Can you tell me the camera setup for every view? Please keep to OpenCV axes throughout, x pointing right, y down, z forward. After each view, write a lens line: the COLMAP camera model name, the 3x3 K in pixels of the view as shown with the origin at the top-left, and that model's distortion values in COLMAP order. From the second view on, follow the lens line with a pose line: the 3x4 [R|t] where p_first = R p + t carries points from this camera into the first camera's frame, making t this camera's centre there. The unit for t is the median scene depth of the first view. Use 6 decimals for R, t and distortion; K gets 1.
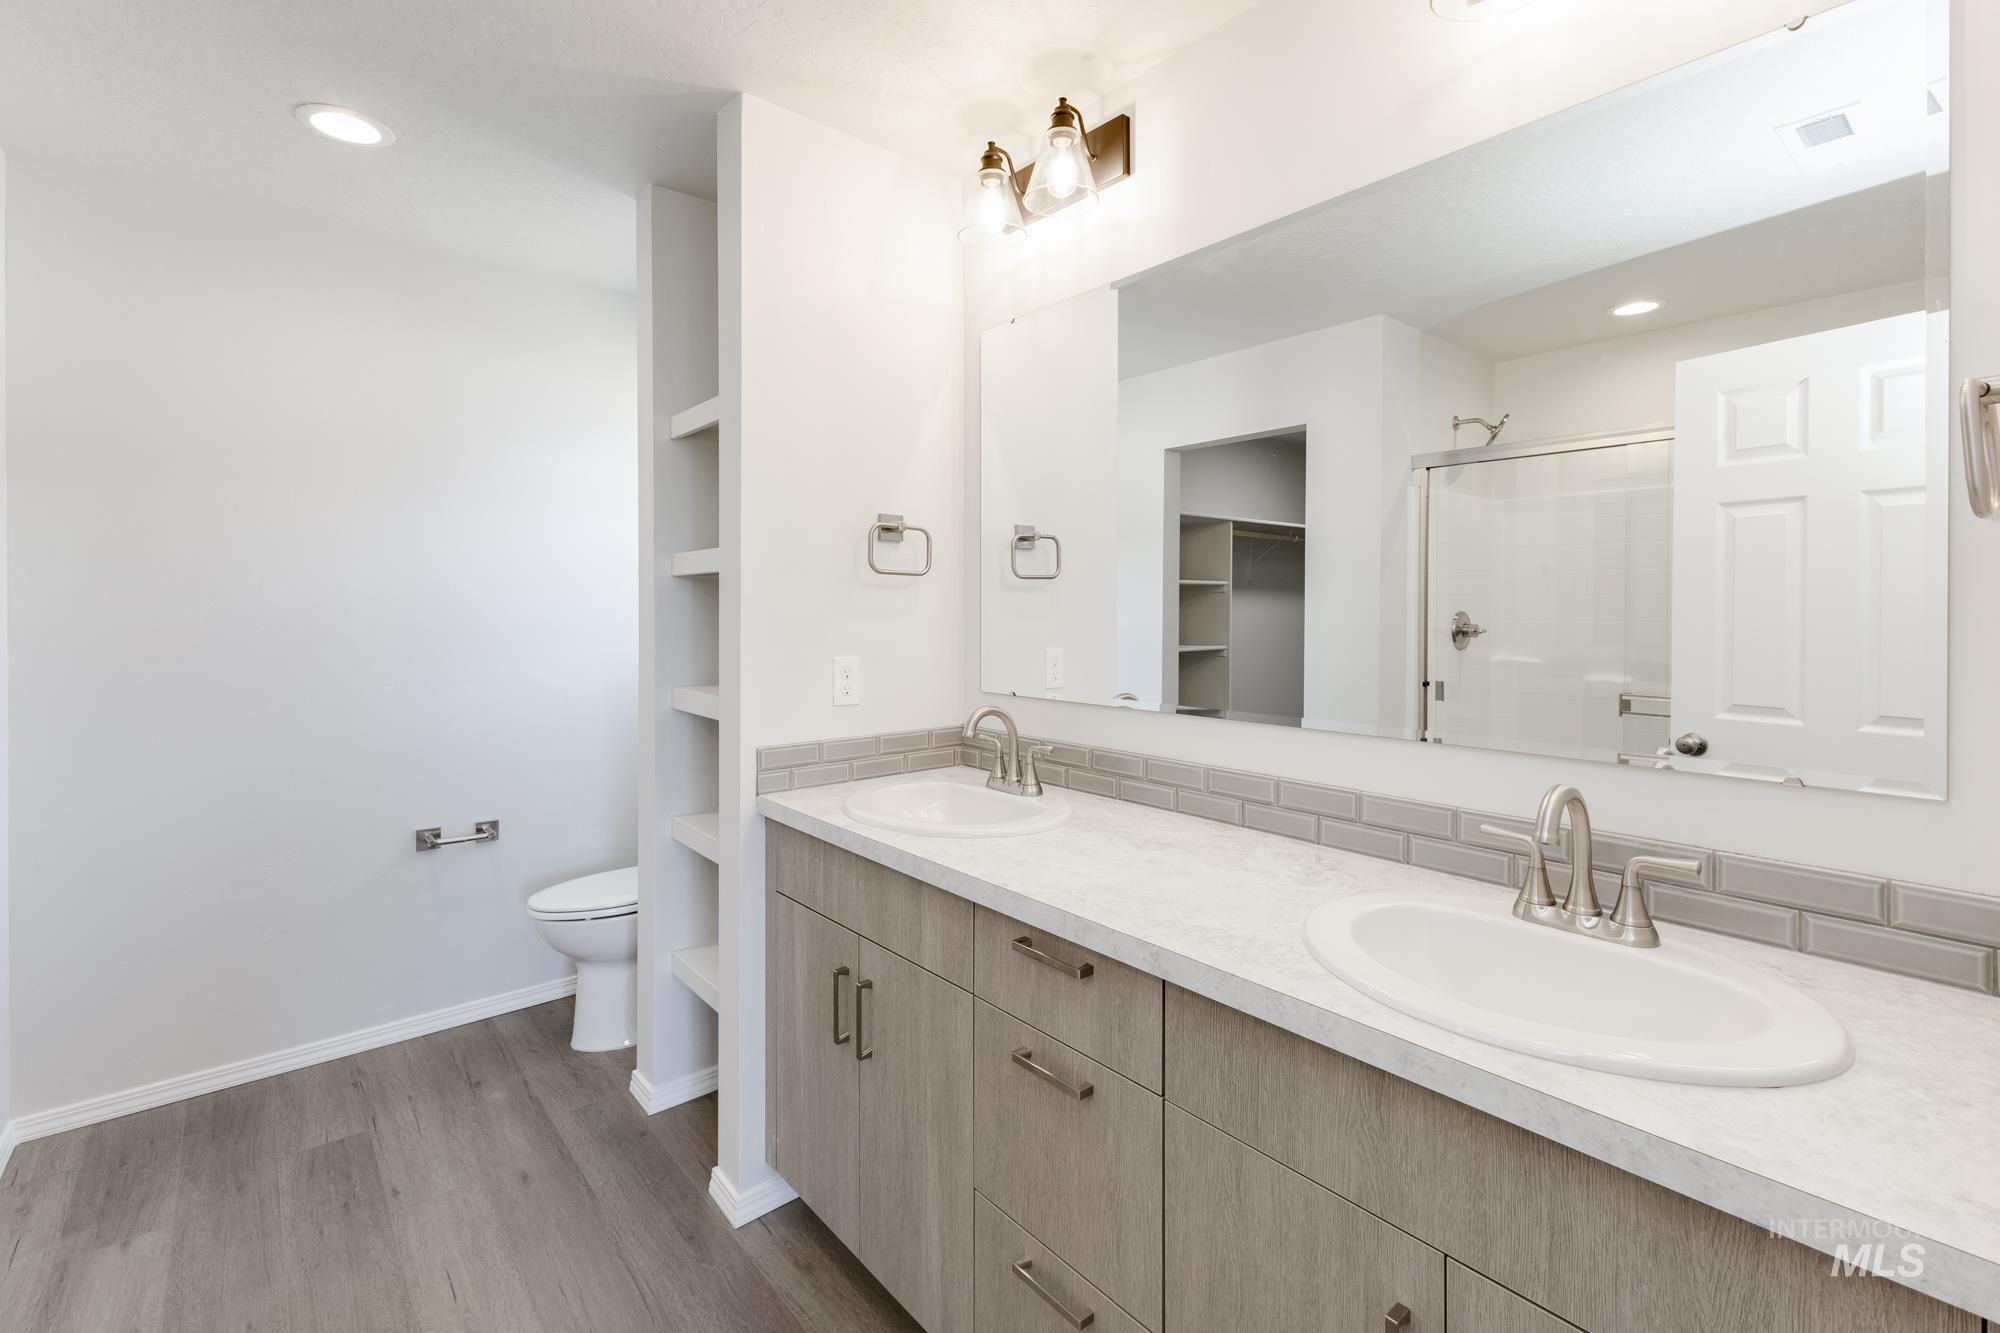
lens RADIAL K [[870.3, 0, 999.1], [0, 870.3, 656.4], [0, 0, 1]] dist [0.002493, -0.000048]
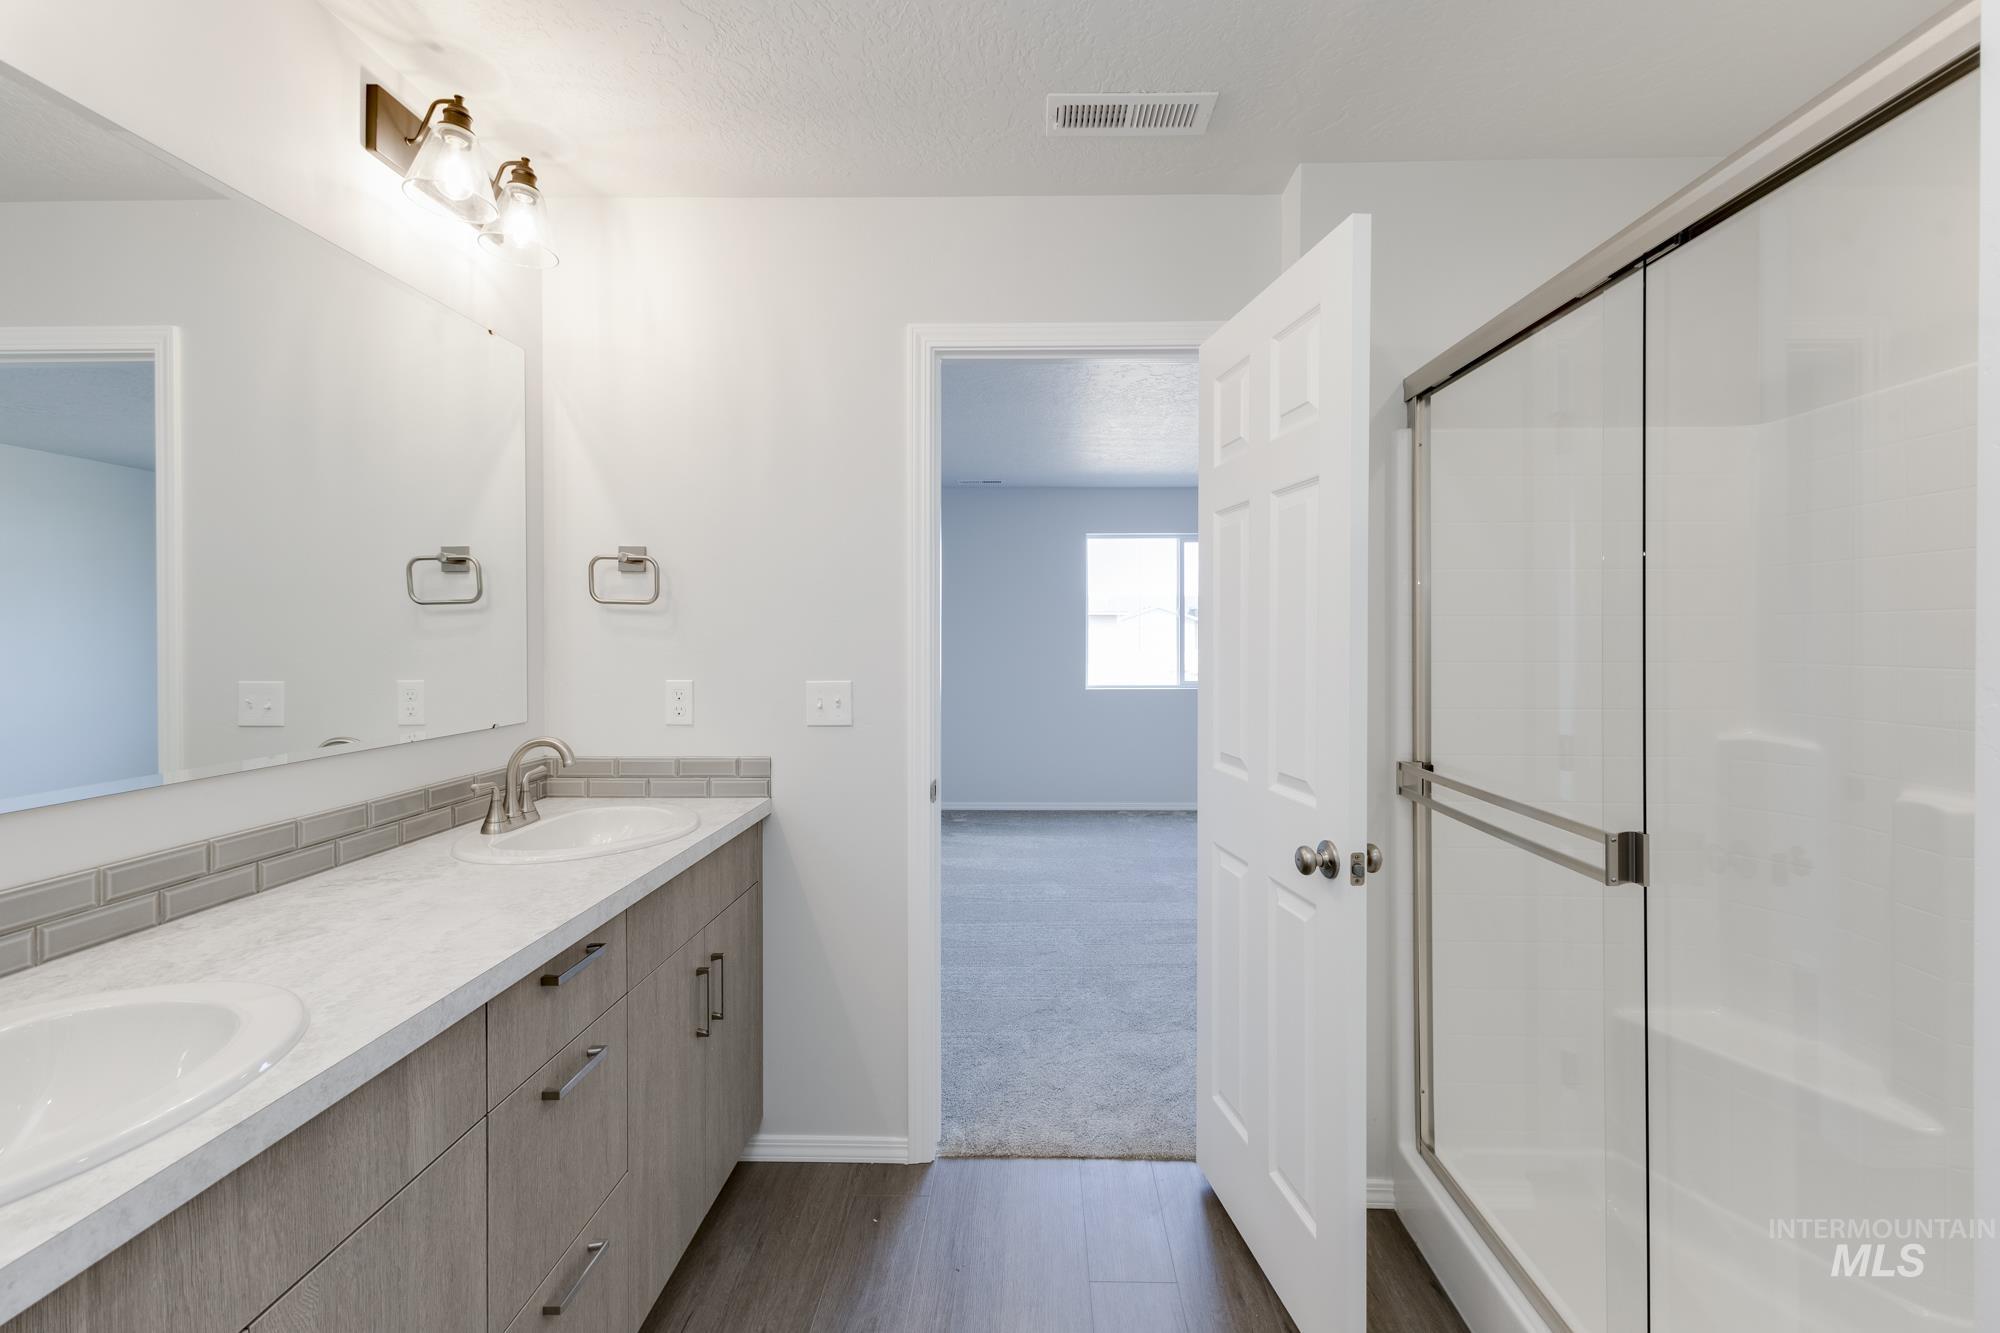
lens RADIAL K [[870.3, 0, 999.1], [0, 870.3, 656.4], [0, 0, 1]] dist [0.002493, -0.000048]
pose [[-0.733580, -0.018555, 0.679349, -0.854835], [0.034865, 0.997283, 0.064888, -0.070710], [-0.678708, 0.071286, -0.730940, 1.140350]]
